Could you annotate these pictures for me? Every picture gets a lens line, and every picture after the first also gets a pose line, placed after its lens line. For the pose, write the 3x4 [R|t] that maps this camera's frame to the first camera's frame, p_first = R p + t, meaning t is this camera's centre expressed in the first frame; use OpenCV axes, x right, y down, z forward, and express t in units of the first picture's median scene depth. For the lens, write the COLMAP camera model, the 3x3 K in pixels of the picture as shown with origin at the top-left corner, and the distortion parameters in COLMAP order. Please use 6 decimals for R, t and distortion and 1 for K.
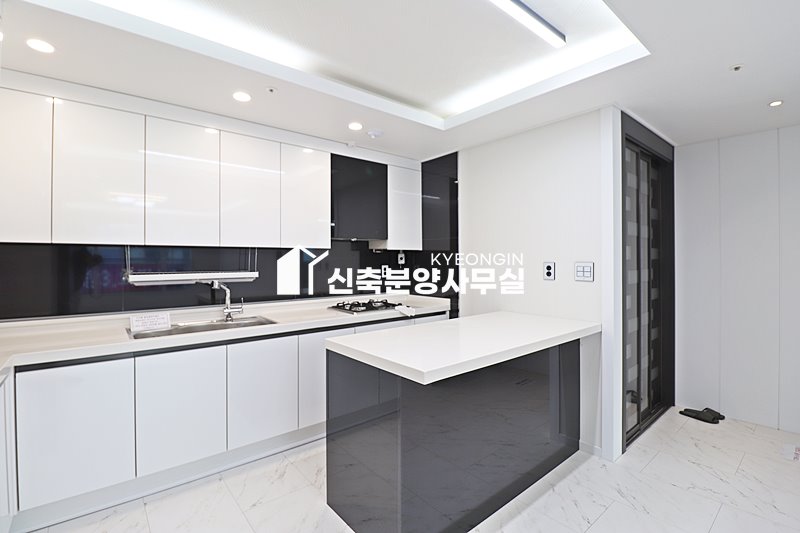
lens RADIAL K [[372.3, 0, 395.3], [0, 372.3, 262.0], [0, 0, 1]] dist [-0.002805, -0.010425]
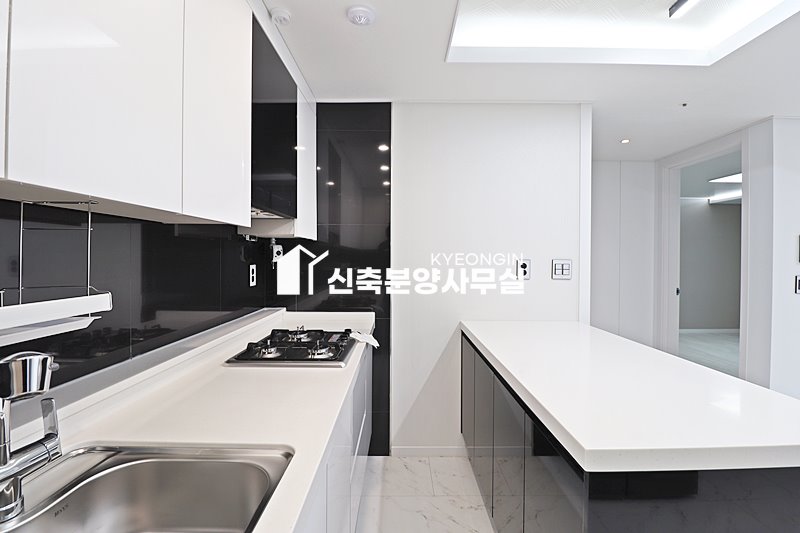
lens RADIAL K [[372.3, 0, 400.4], [0, 372.3, 262.7], [0, 0, 1]] dist [-0.002805, -0.010425]
pose [[0.634848, -0.005588, 0.772617, -0.449860], [-0.001294, 0.999965, 0.008296, 0.001025], [-0.772636, -0.006266, 0.634818, 0.648530]]
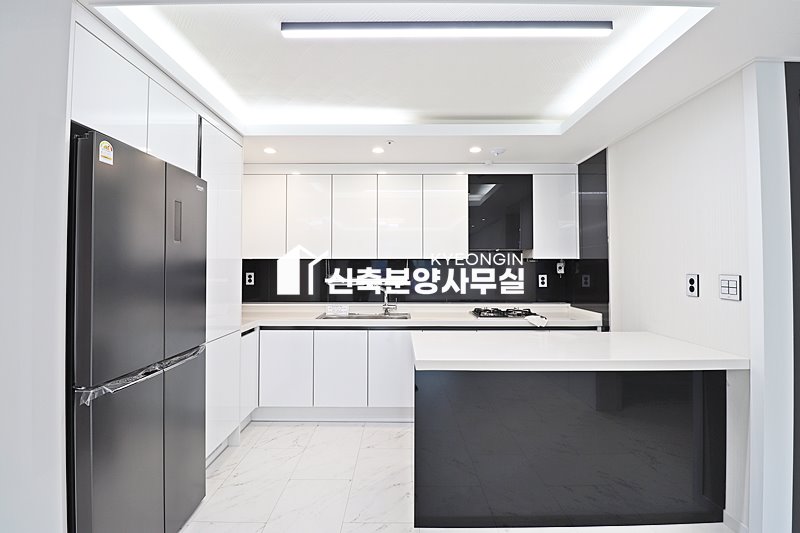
lens RADIAL K [[372.3, 0, 391.9], [0, 372.3, 262.3], [0, 0, 1]] dist [-0.002805, -0.010425]
pose [[0.764966, -0.005035, -0.644051, 0.421423], [-0.006602, 0.999856, -0.015658, -0.007973], [0.644037, 0.016229, 0.764822, -0.011496]]
